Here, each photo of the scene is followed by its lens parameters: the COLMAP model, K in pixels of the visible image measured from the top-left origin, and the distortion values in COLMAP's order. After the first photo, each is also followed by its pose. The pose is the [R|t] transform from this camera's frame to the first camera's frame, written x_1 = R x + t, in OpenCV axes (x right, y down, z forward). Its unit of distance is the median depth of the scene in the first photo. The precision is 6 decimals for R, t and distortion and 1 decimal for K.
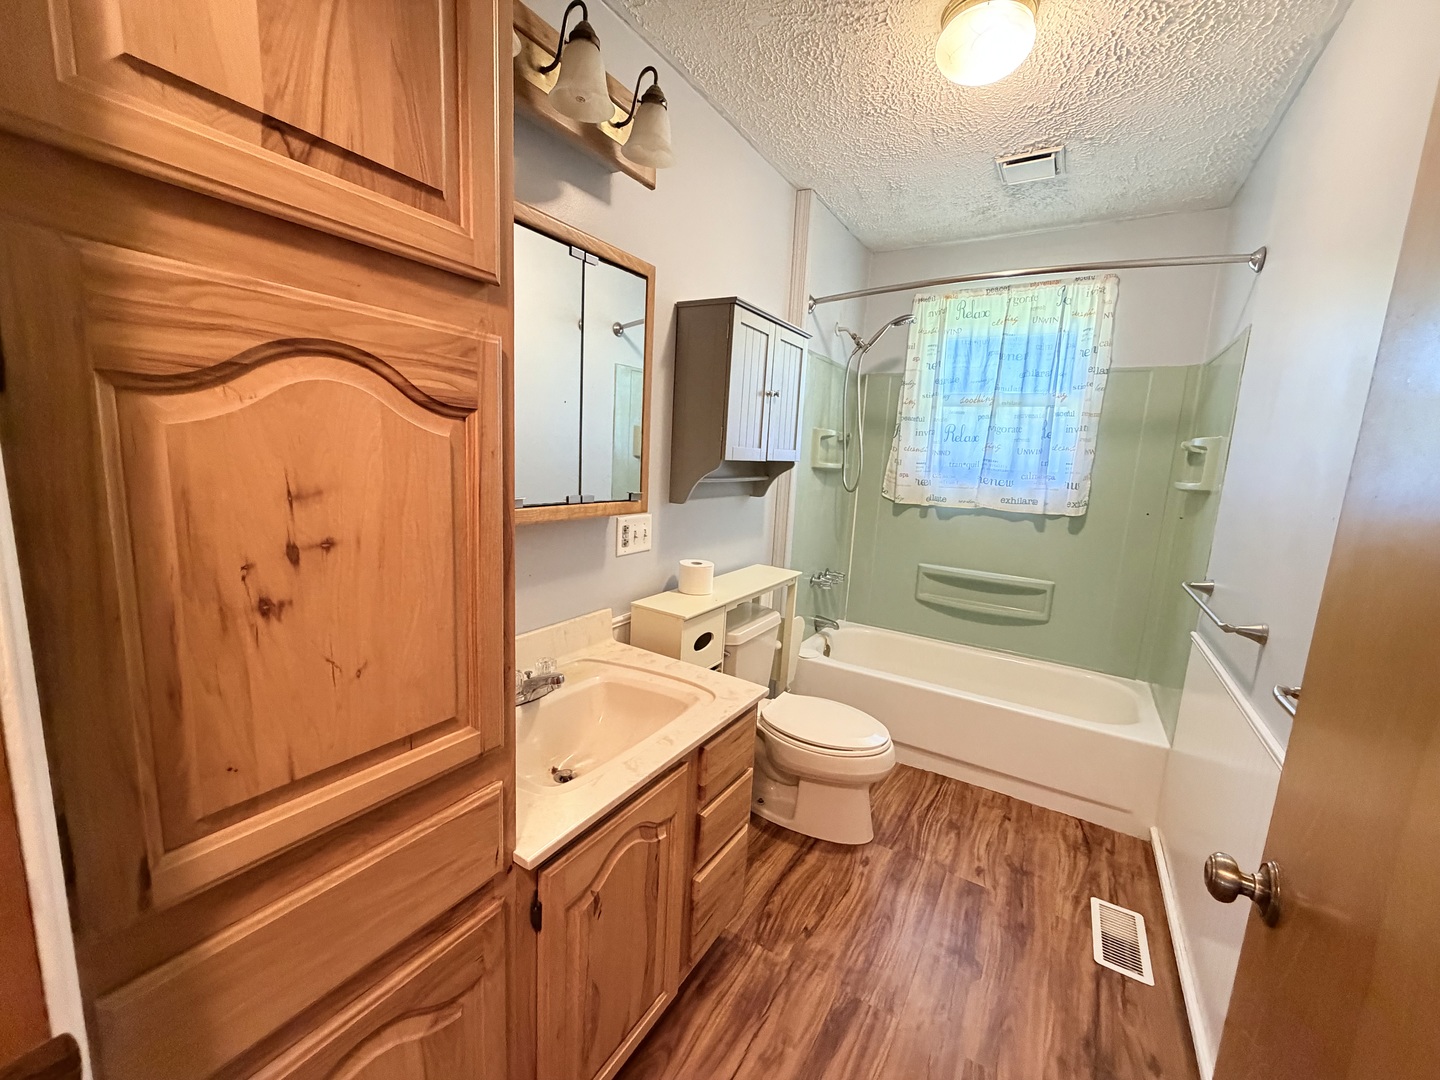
lens RADIAL K [[573.3, 0, 715.5], [0, 573.3, 540.6], [0, 0, 1]] dist [-0.000348, -0.000092]
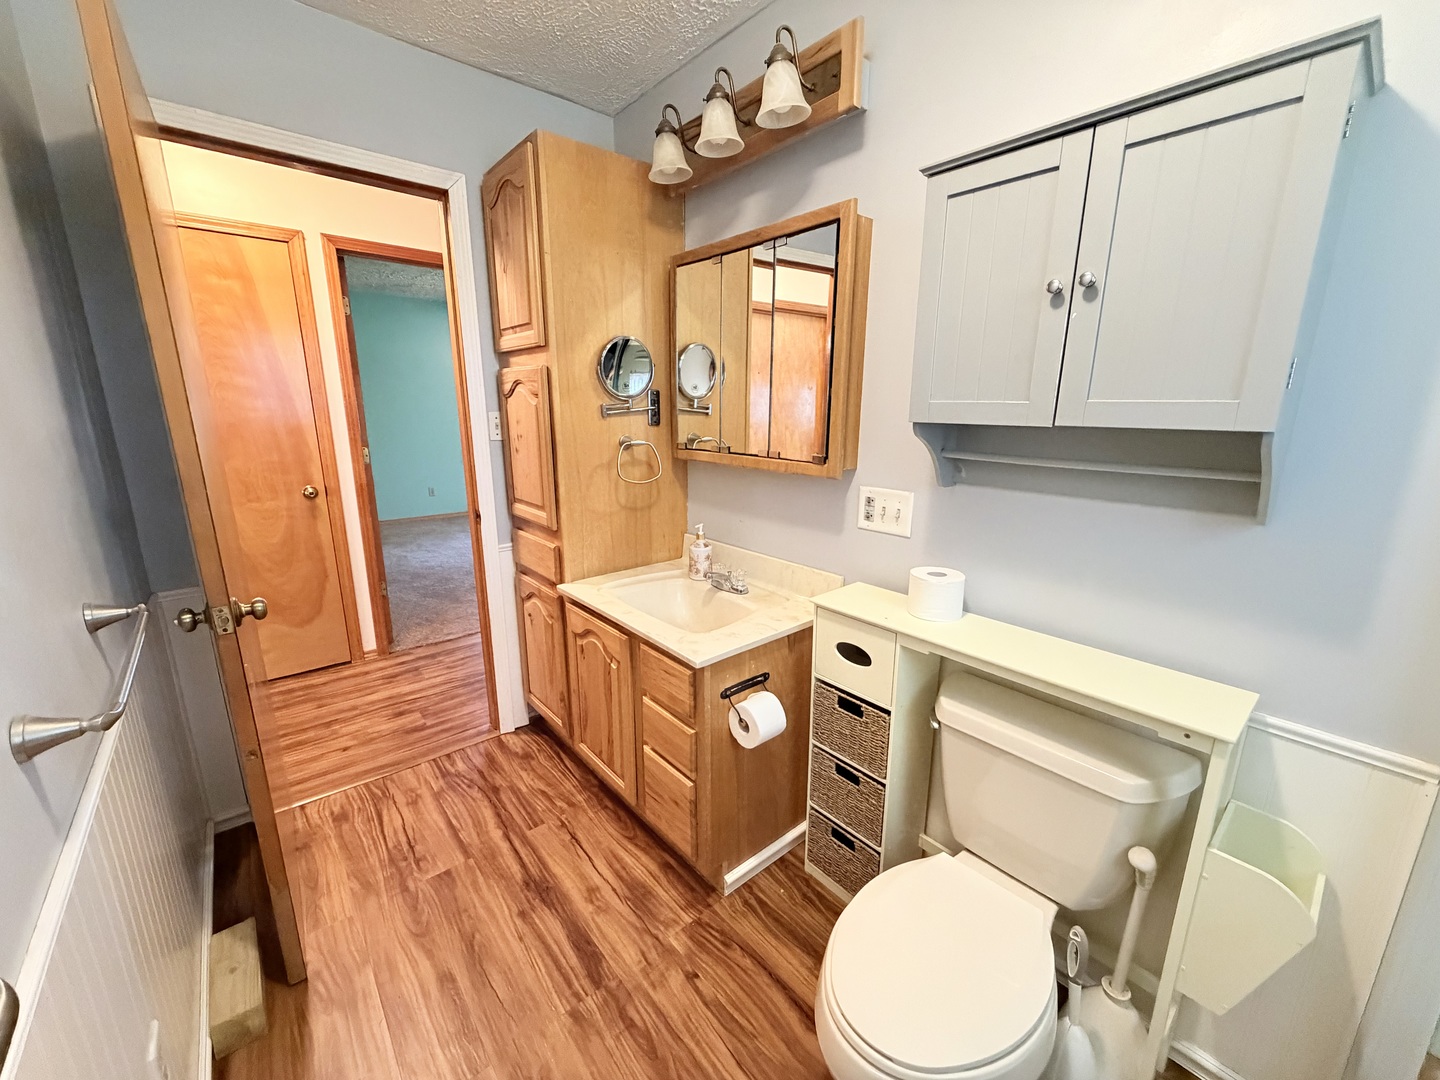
lens RADIAL K [[573.3, 0, 715.5], [0, 573.3, 540.6], [0, 0, 1]] dist [-0.000348, -0.000092]
pose [[-0.307218, 0.169405, -0.936439, 0.879677], [-0.168806, 0.958722, 0.228817, -0.143107], [0.936548, 0.228374, -0.265940, 1.169599]]
